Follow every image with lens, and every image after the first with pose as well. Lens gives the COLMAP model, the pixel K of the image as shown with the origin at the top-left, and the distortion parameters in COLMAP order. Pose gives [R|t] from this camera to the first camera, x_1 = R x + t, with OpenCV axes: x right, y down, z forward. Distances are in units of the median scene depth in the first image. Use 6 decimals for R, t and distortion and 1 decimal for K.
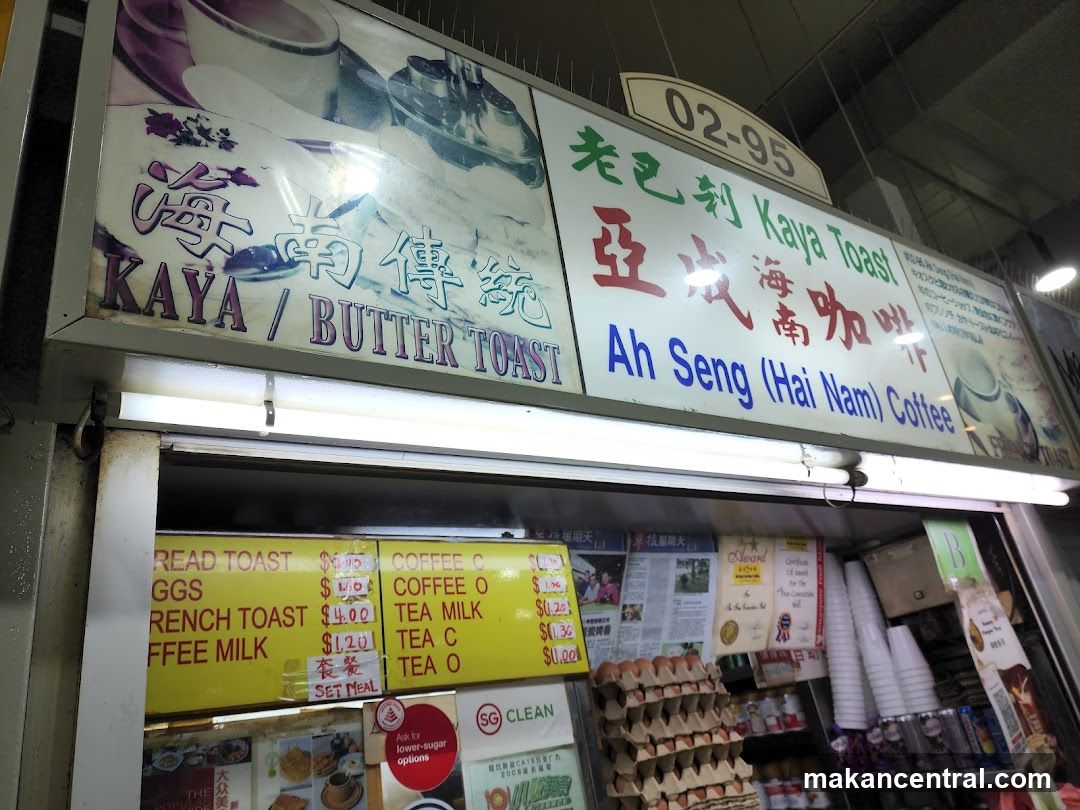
lens RADIAL K [[721.6, 0, 533.4], [0, 721.6, 414.4], [0, 0, 1]] dist [0.045360, -0.022079]
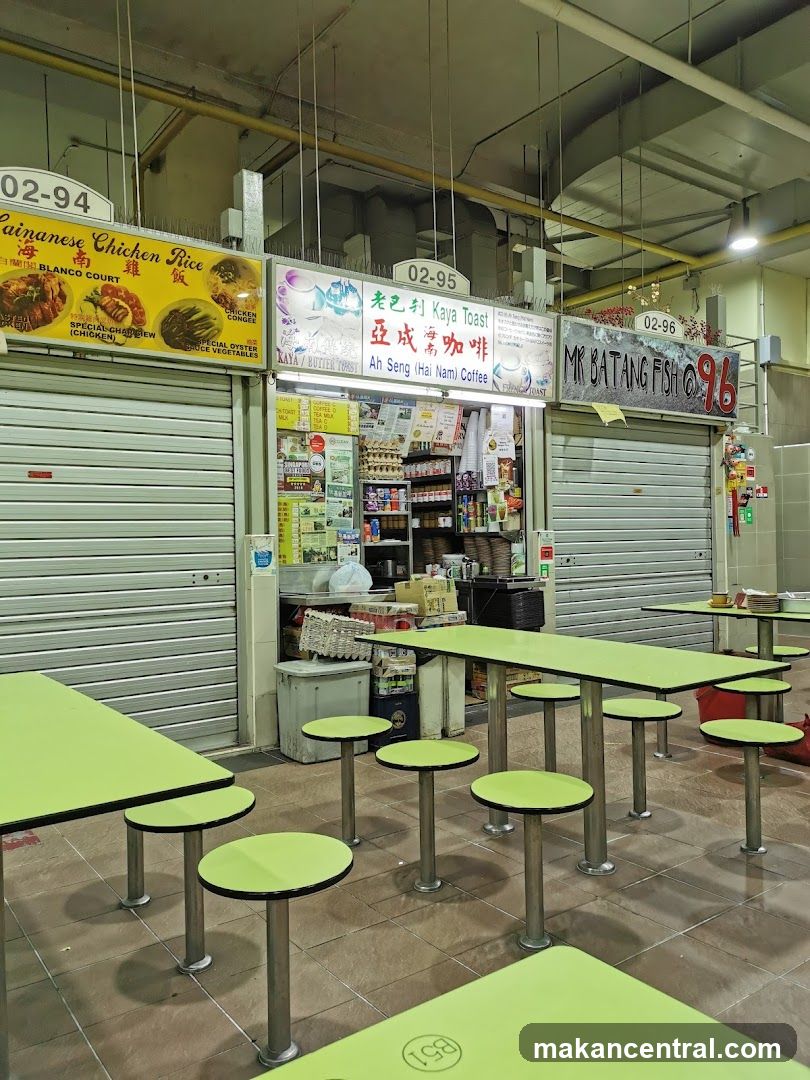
lens RADIAL K [[836.9, 0, 397.6], [0, 836.9, 546.3], [0, 0, 1]] dist [0.064640, -0.006665]
pose [[0.988684, 0.146069, 0.034183, 0.233153], [-0.146777, 0.894805, 0.421641, -1.134408], [0.031002, -0.421886, 0.906118, -3.622183]]
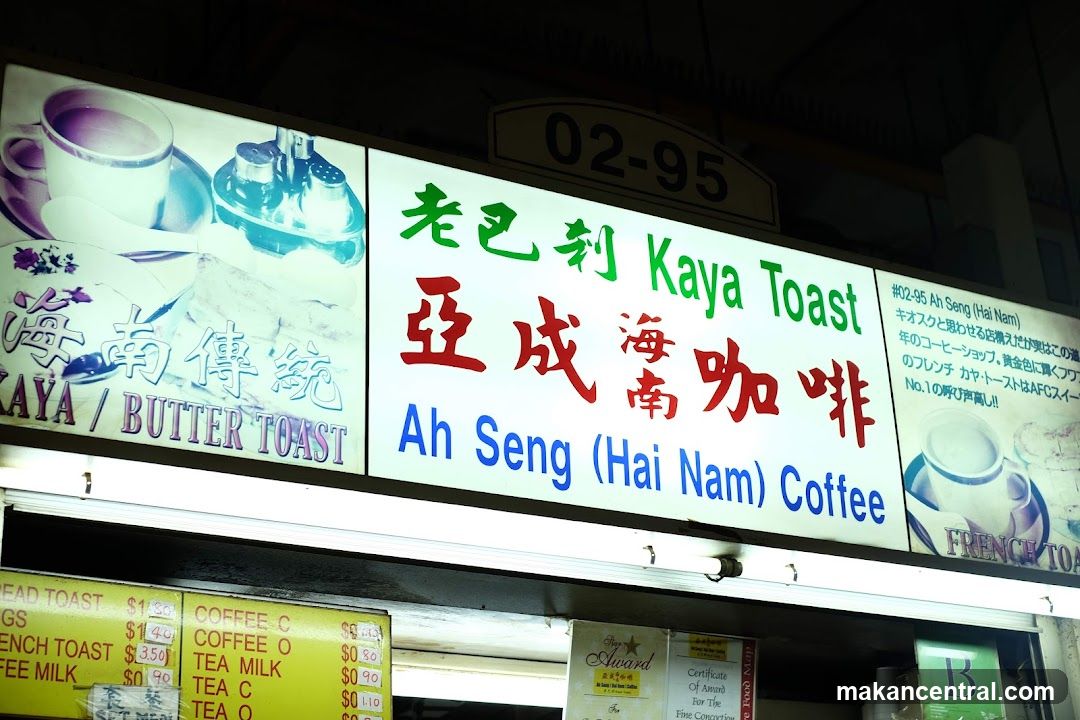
lens RADIAL K [[1705.2, 0, 542.3], [0, 1705.2, 365.5], [0, 0, 1]] dist [-0.021483, 0.000000]
pose [[0.992376, 0.065270, -0.104546, 0.521244], [-0.064645, 0.997864, 0.009355, -0.203908], [0.104933, -0.002526, 0.994476, -1.354544]]
